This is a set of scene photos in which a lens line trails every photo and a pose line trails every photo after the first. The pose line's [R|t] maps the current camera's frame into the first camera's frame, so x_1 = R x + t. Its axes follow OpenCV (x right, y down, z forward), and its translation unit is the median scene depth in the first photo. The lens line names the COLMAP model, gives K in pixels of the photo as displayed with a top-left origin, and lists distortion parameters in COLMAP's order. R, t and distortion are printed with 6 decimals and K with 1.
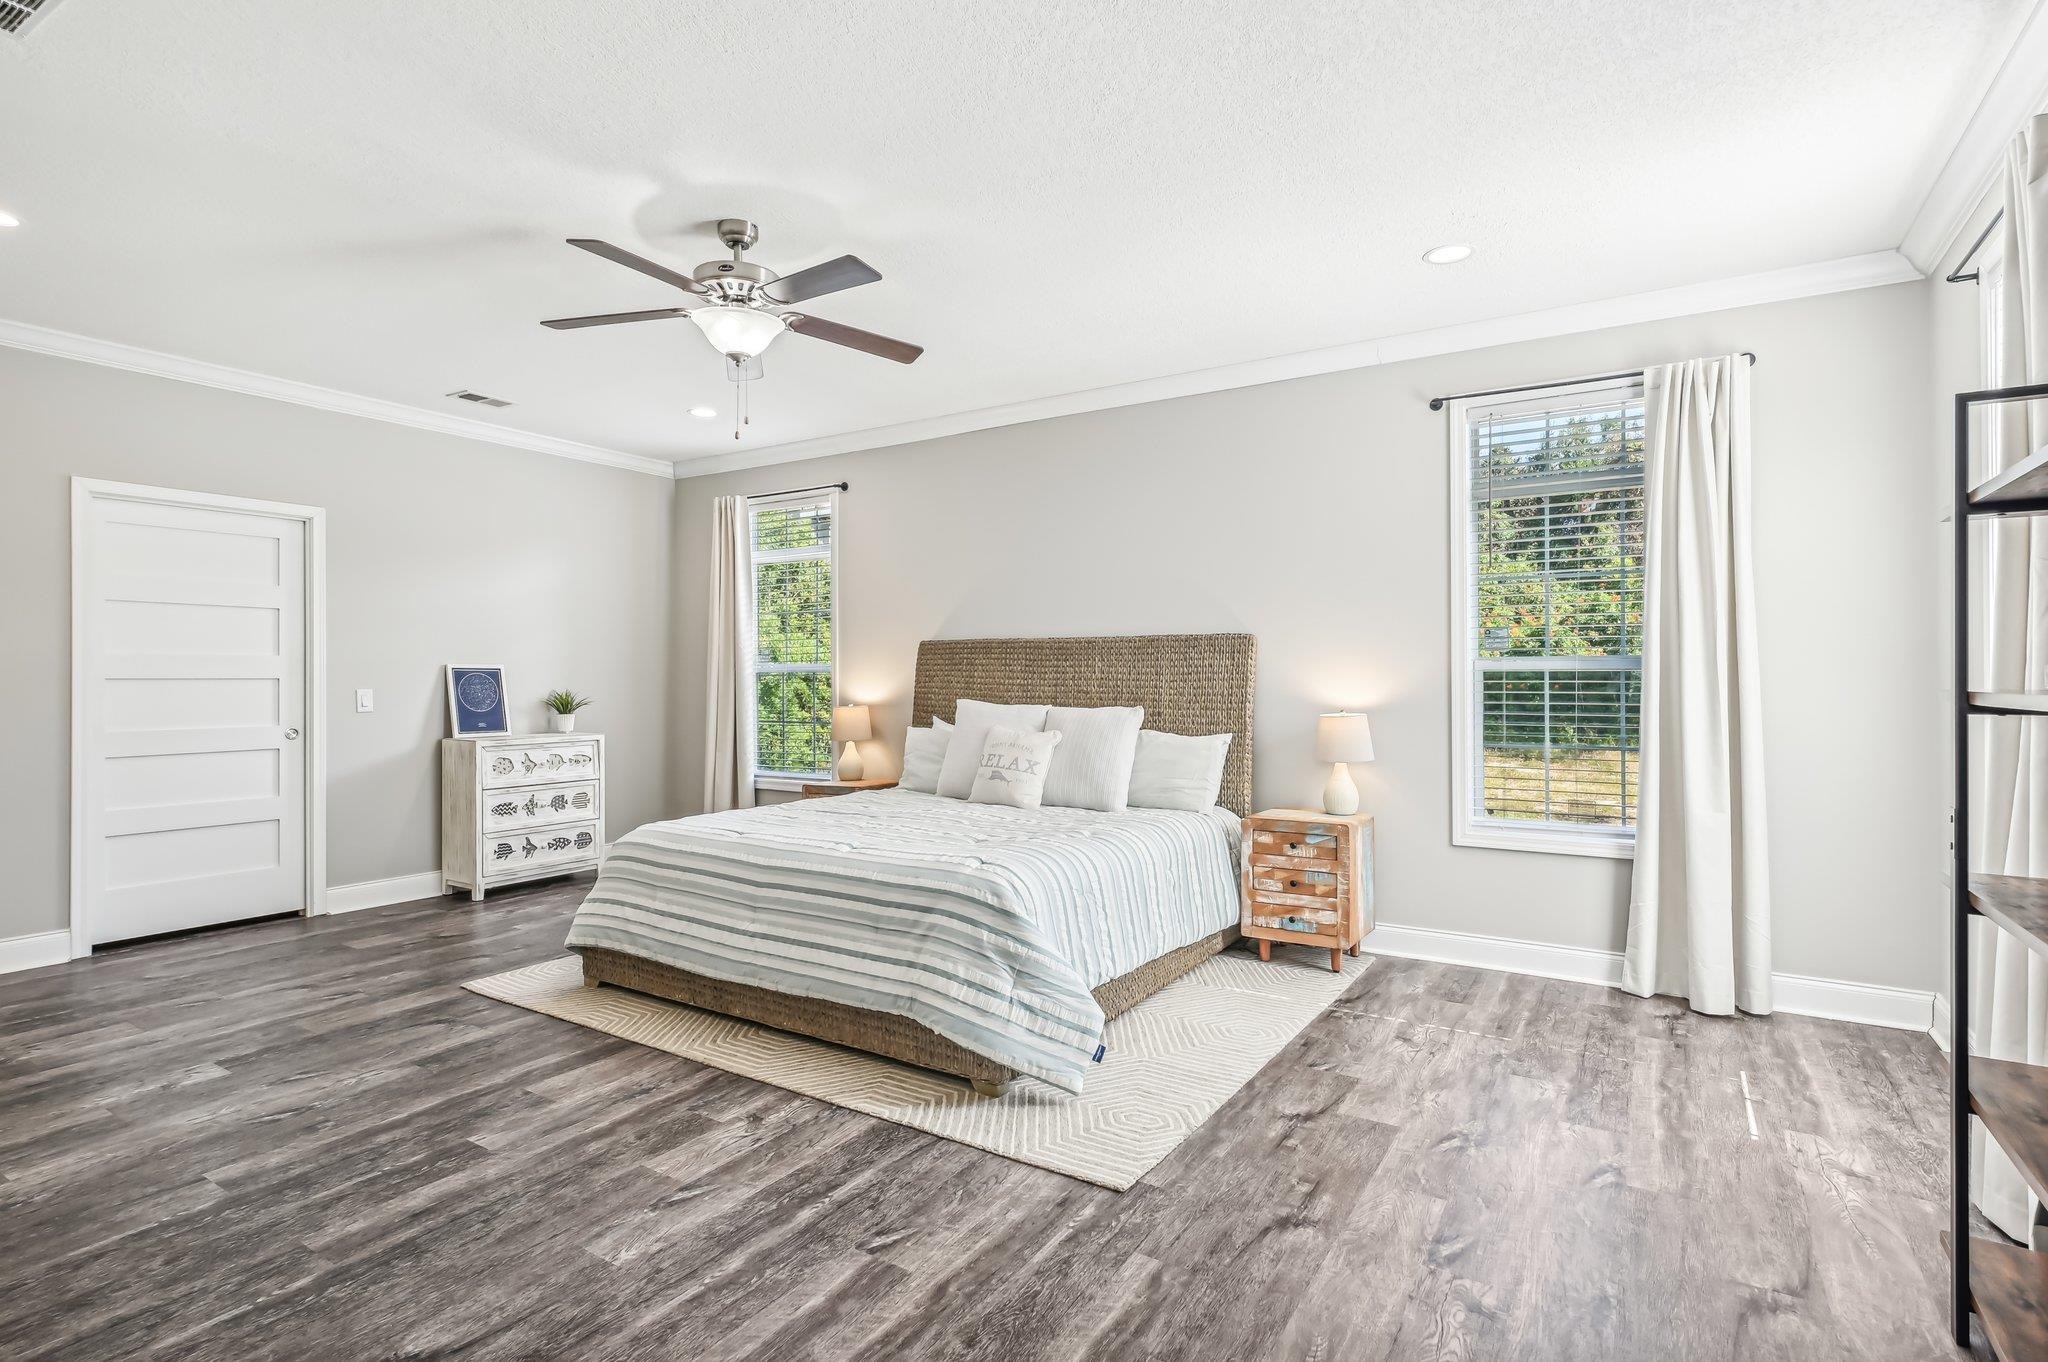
lens RADIAL K [[996.1, 0, 1023.8], [0, 996.1, 672.7], [0, 0, 1]] dist [0.000494, 0.000225]
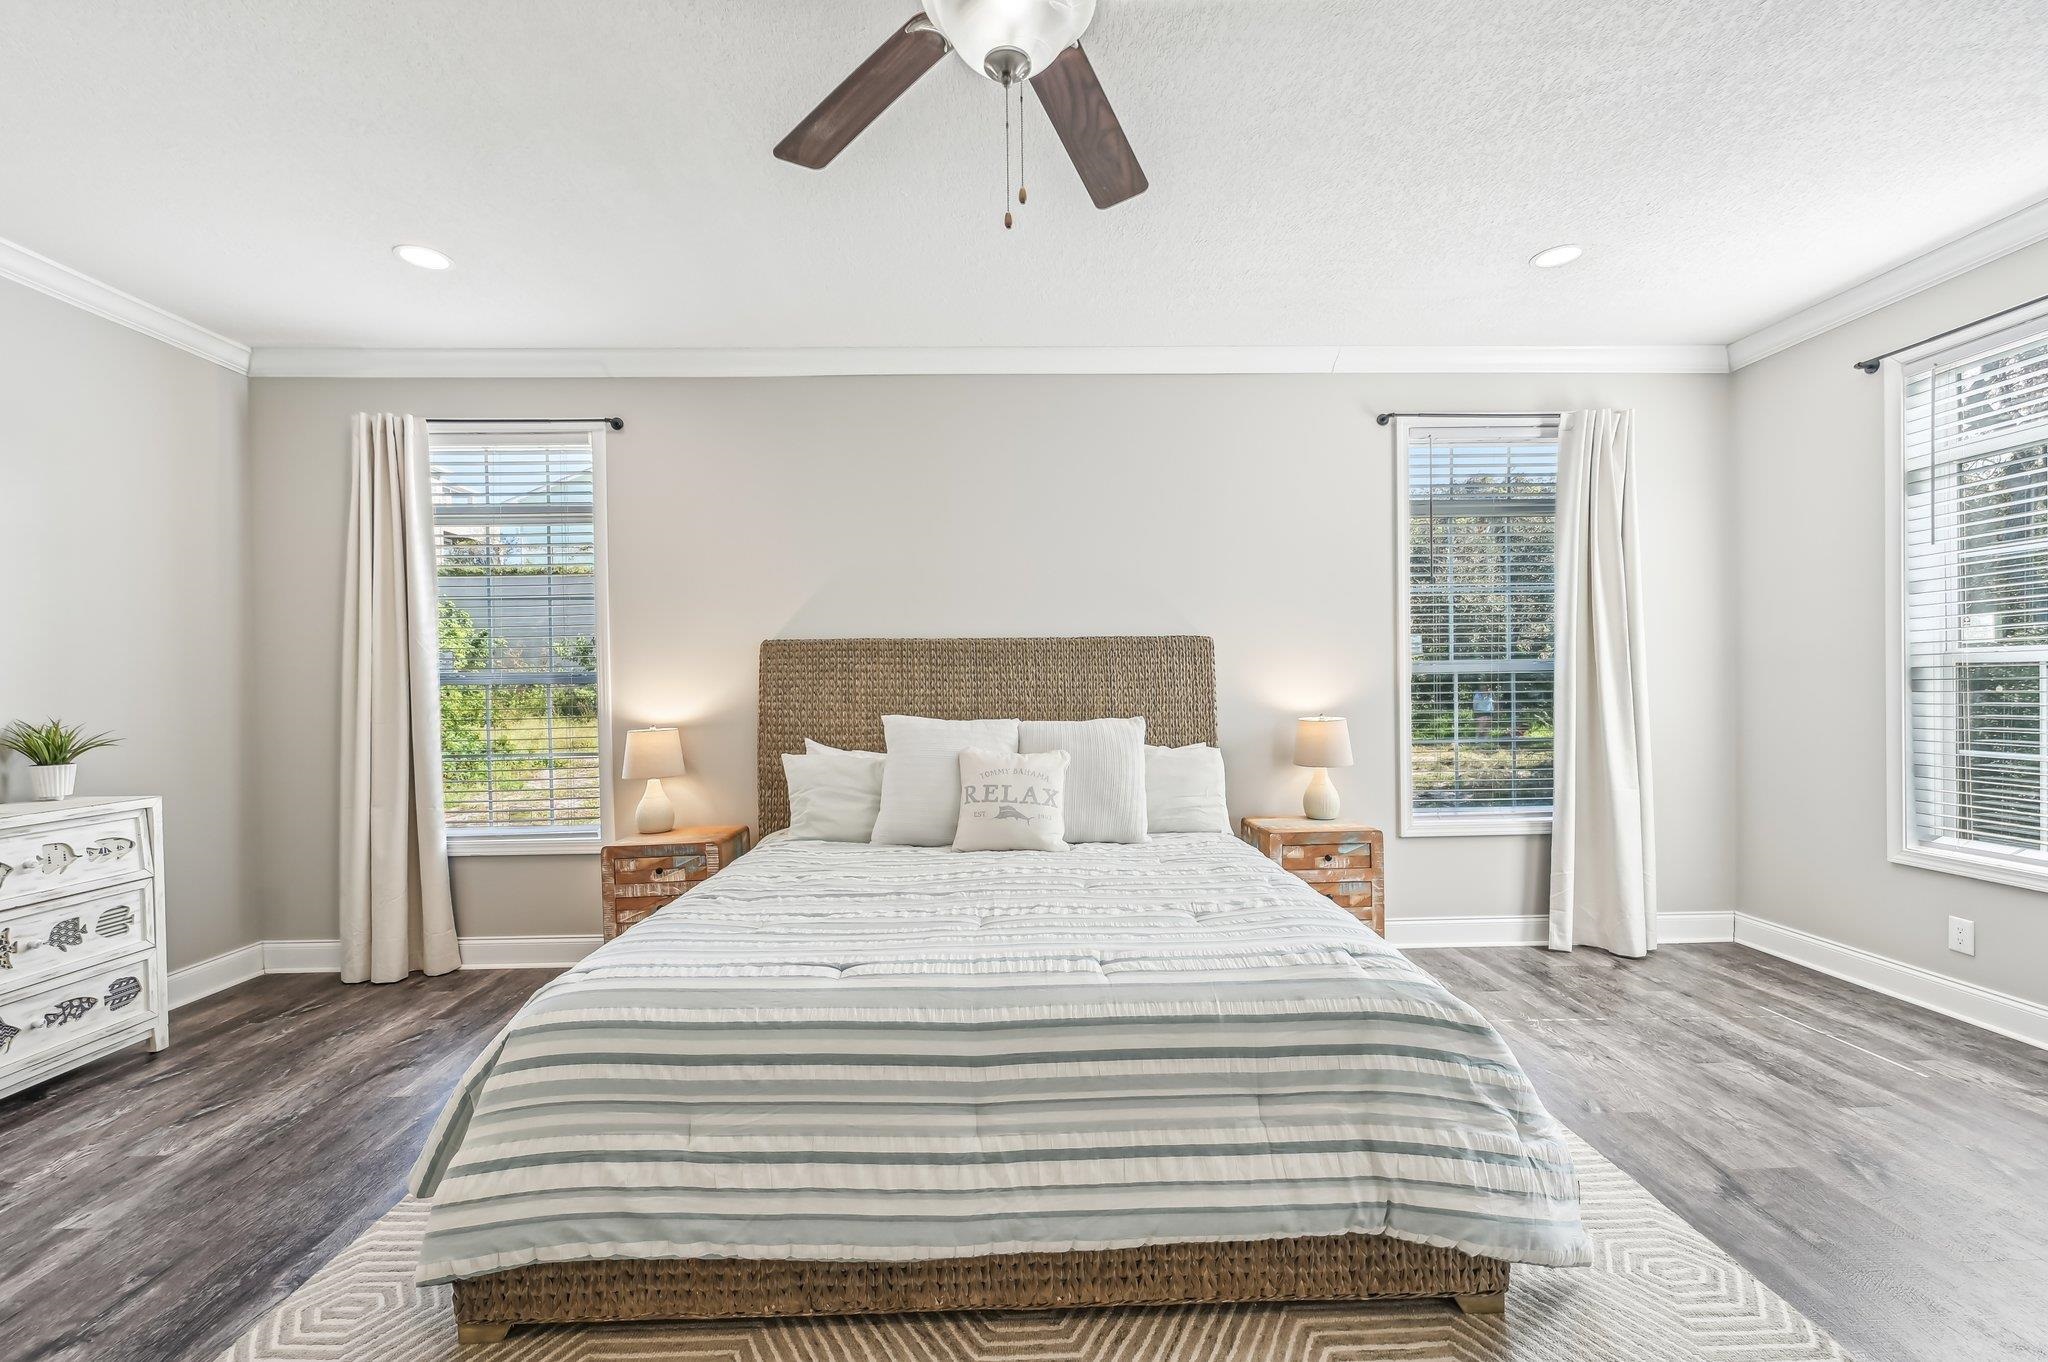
lens RADIAL K [[839.4, 0, 1021.6], [0, 839.4, 693.9], [0, 0, 1]] dist [-0.000706, -0.000451]
pose [[0.829965, -0.017681, 0.557536, -0.387943], [0.009663, 0.999803, 0.017323, 0.000132], [-0.557732, -0.008990, 0.829972, 0.463829]]
